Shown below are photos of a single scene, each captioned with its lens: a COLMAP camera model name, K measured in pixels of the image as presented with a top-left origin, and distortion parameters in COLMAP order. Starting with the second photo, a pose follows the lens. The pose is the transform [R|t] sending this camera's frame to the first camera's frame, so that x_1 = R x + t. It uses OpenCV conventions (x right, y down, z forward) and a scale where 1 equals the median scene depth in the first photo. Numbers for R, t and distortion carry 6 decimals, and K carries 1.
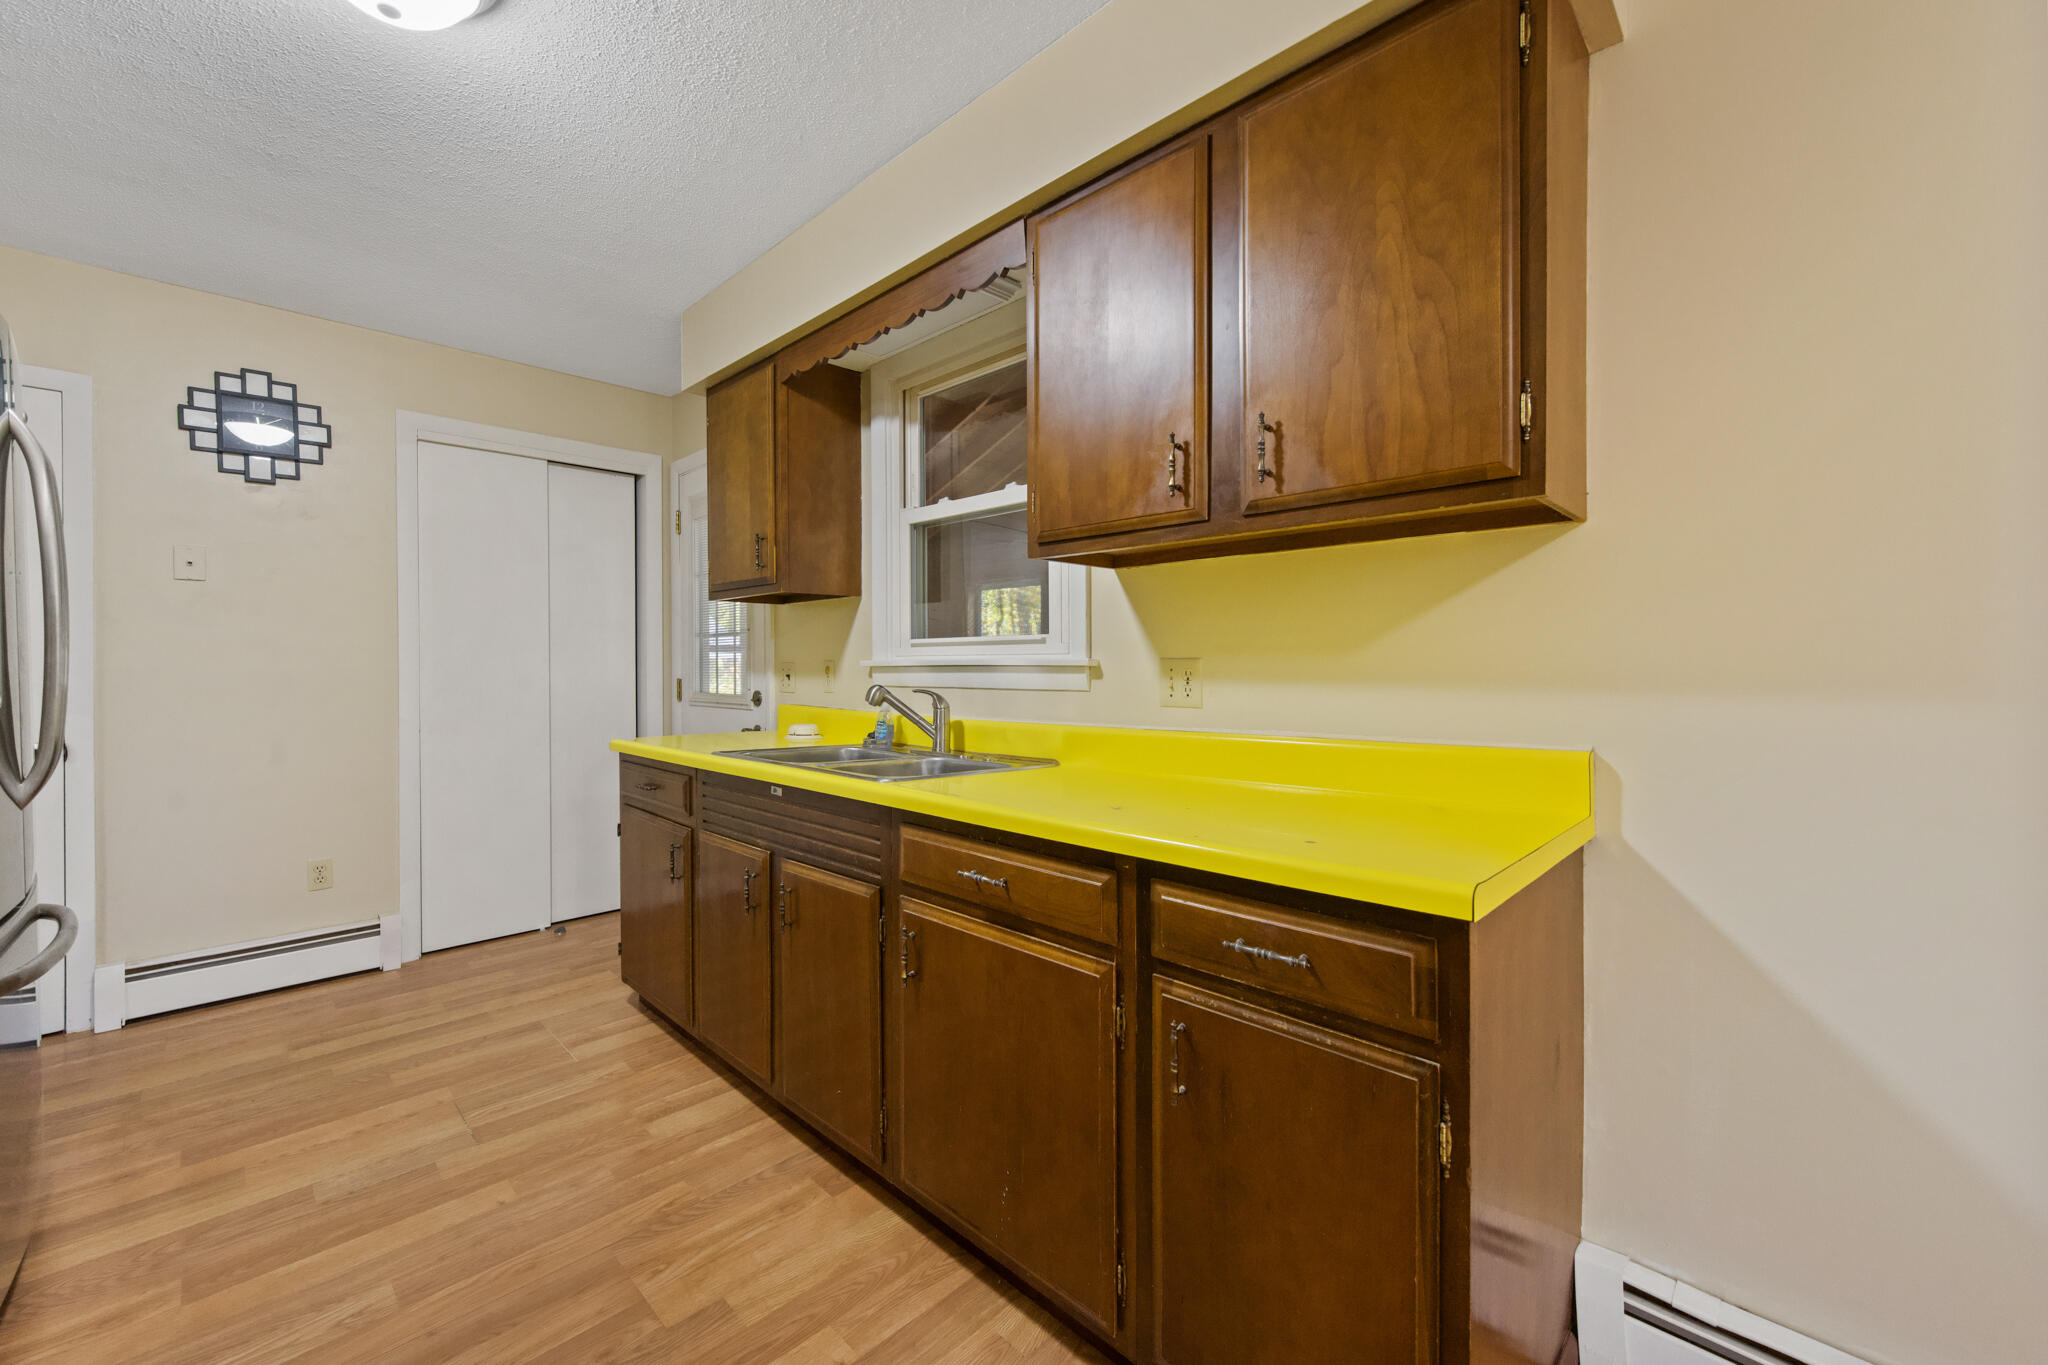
lens RADIAL K [[812.3, 0, 1025.8], [0, 812.3, 667.9], [0, 0, 1]] dist [-0.000588, -0.000148]
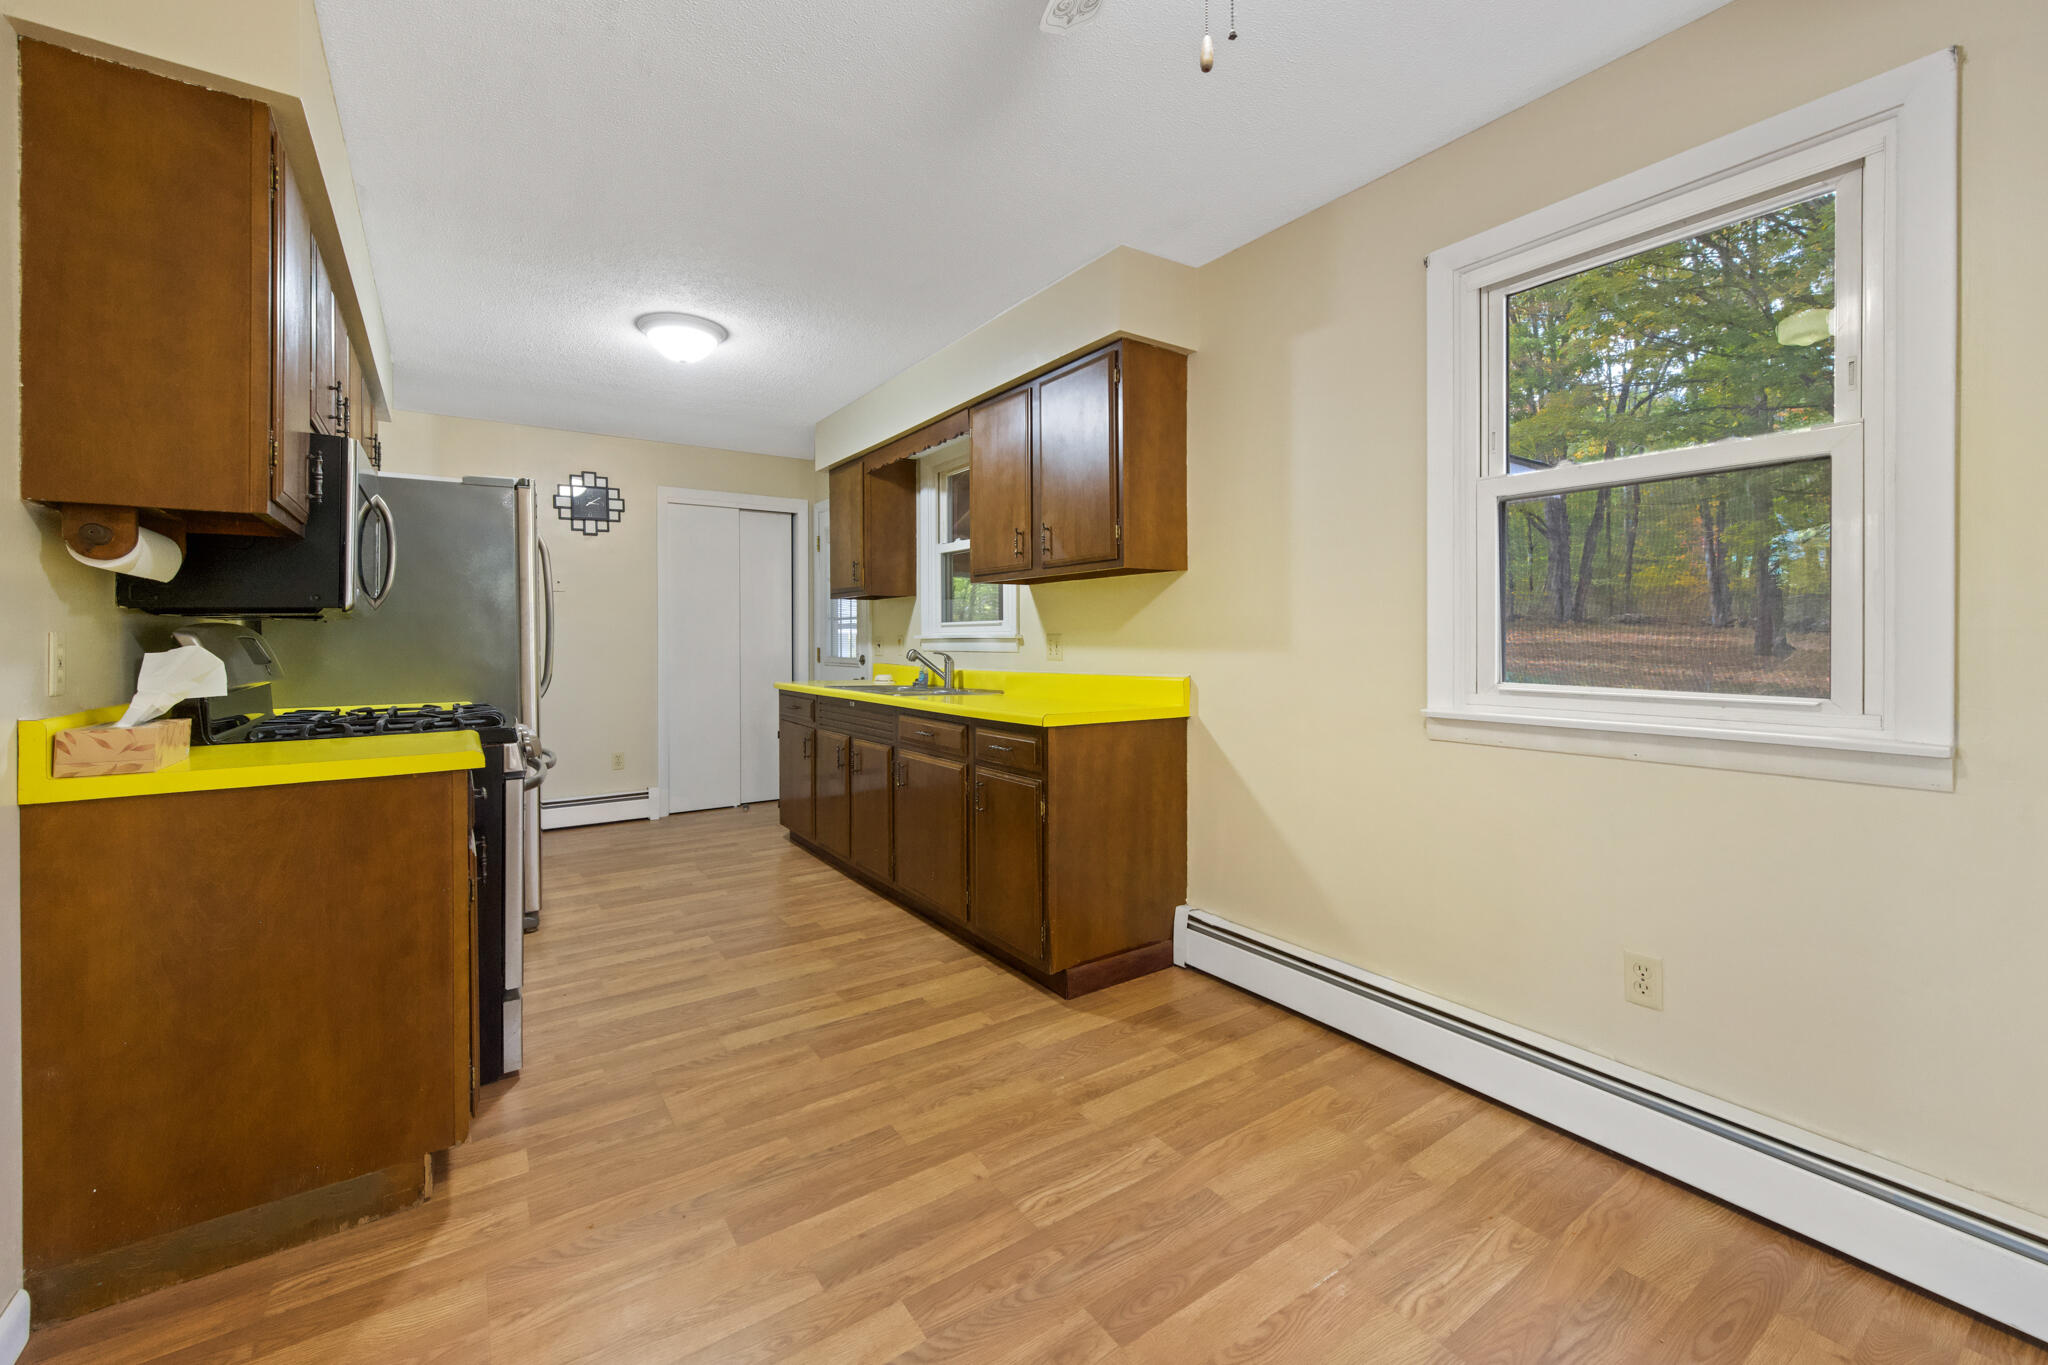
lens RADIAL K [[827.9, 0, 1024.5], [0, 827.9, 635.9], [0, 0, 1]] dist [-0.001776, -0.000199]
pose [[0.981684, -0.001923, -0.190507, 0.407173], [0.000454, 0.999970, -0.007750, 0.005693], [0.190516, 0.007522, 0.981655, -0.735856]]
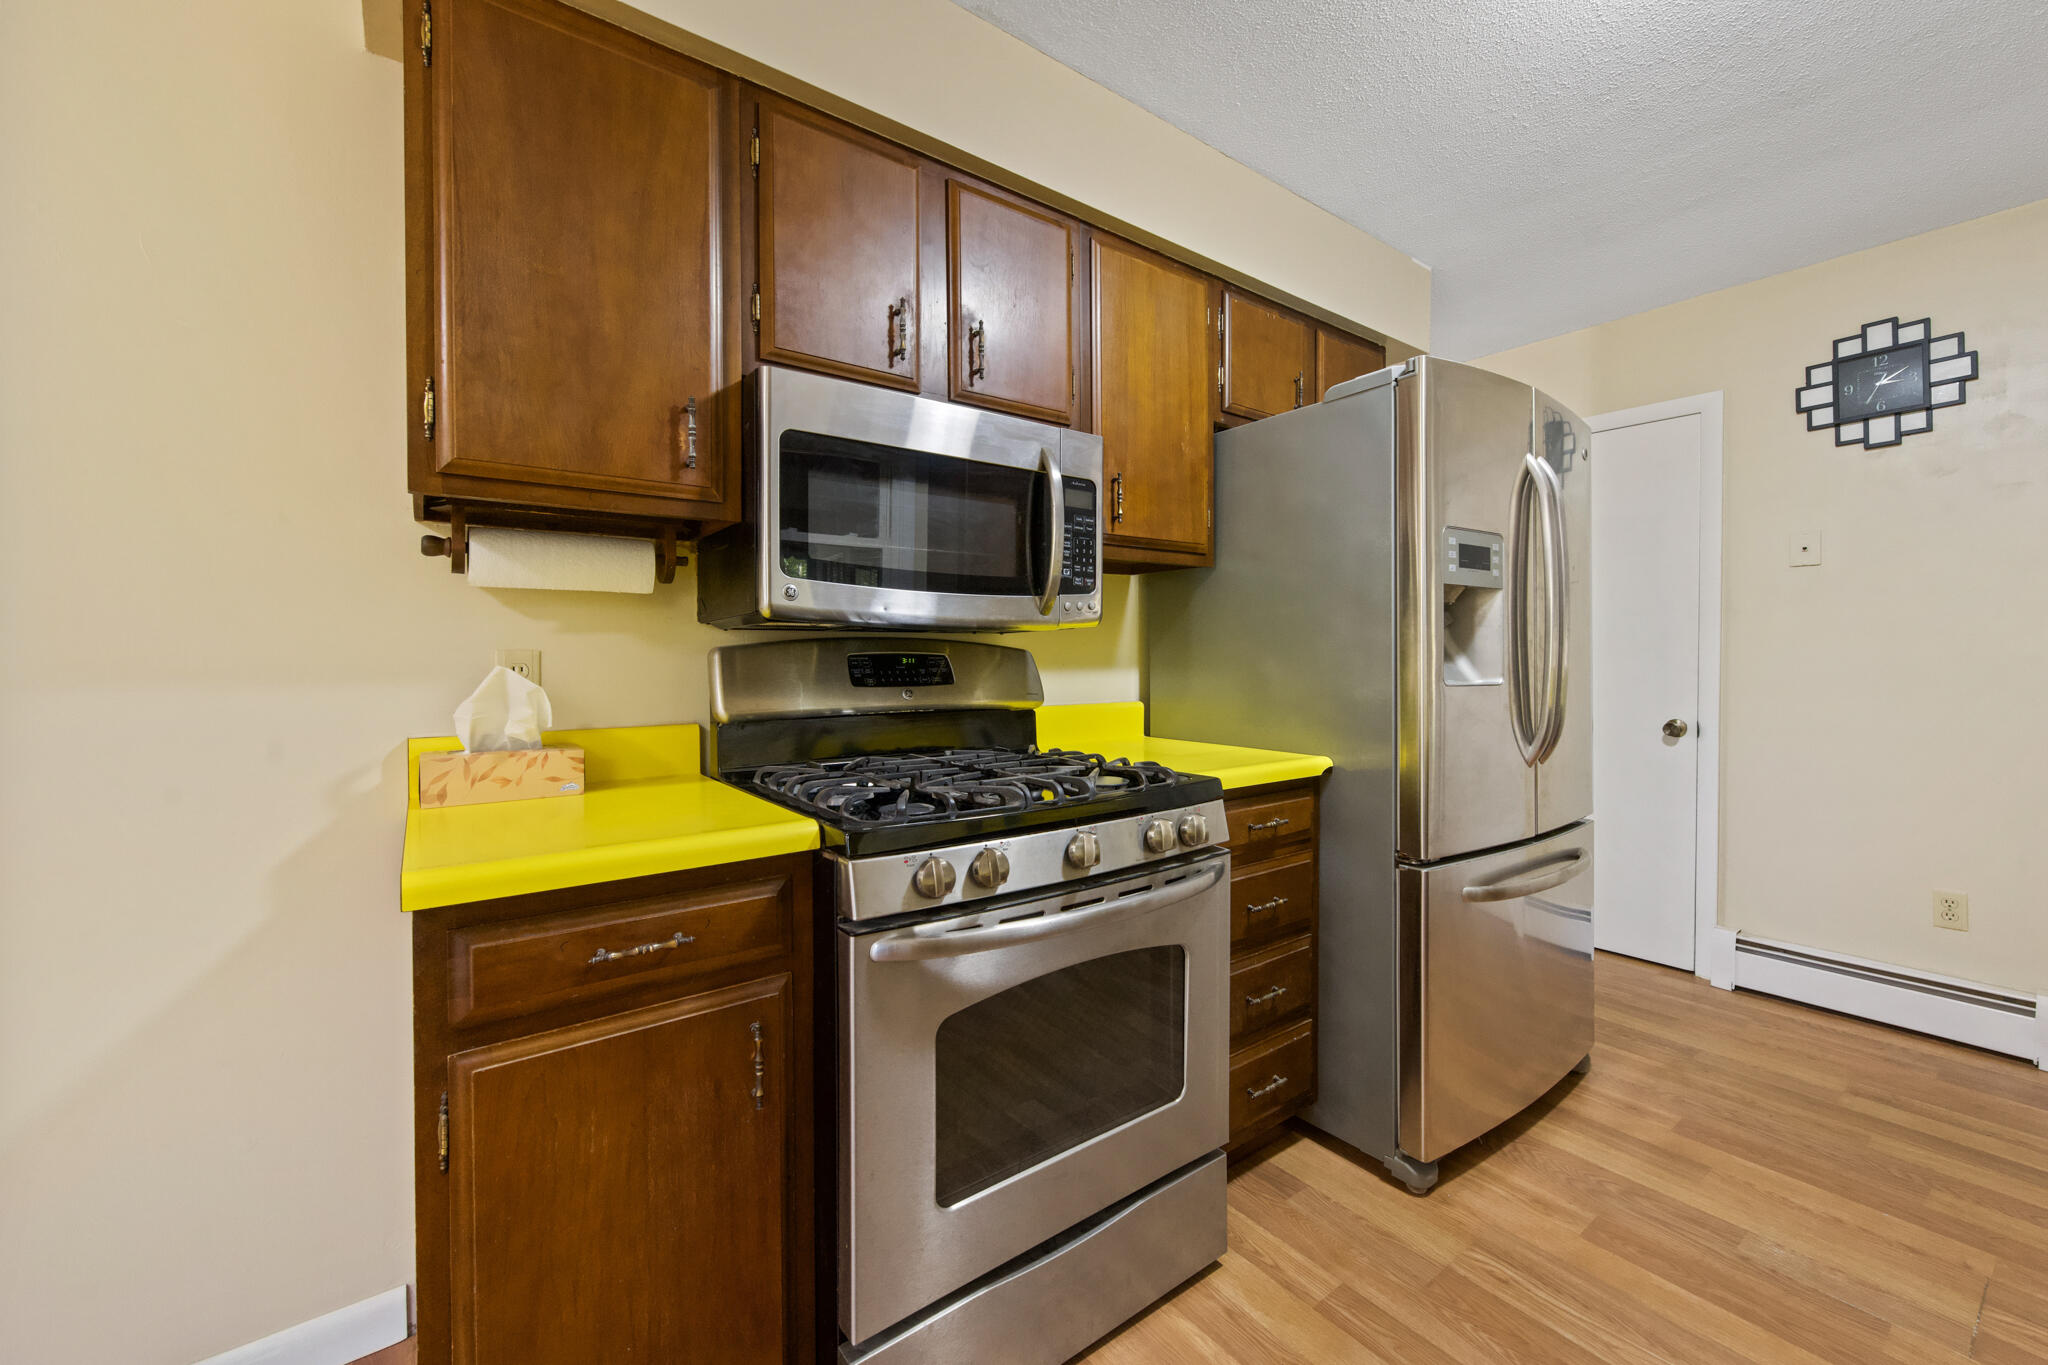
lens RADIAL K [[811.3, 0, 1025.4], [0, 811.3, 664.4], [0, 0, 1]] dist [0.000209, 0.000260]
pose [[-0.154576, 0.013795, -0.987885, 0.098910], [-0.002464, 0.999894, 0.014348, -0.001709], [0.987978, 0.004652, -0.154525, 0.275165]]
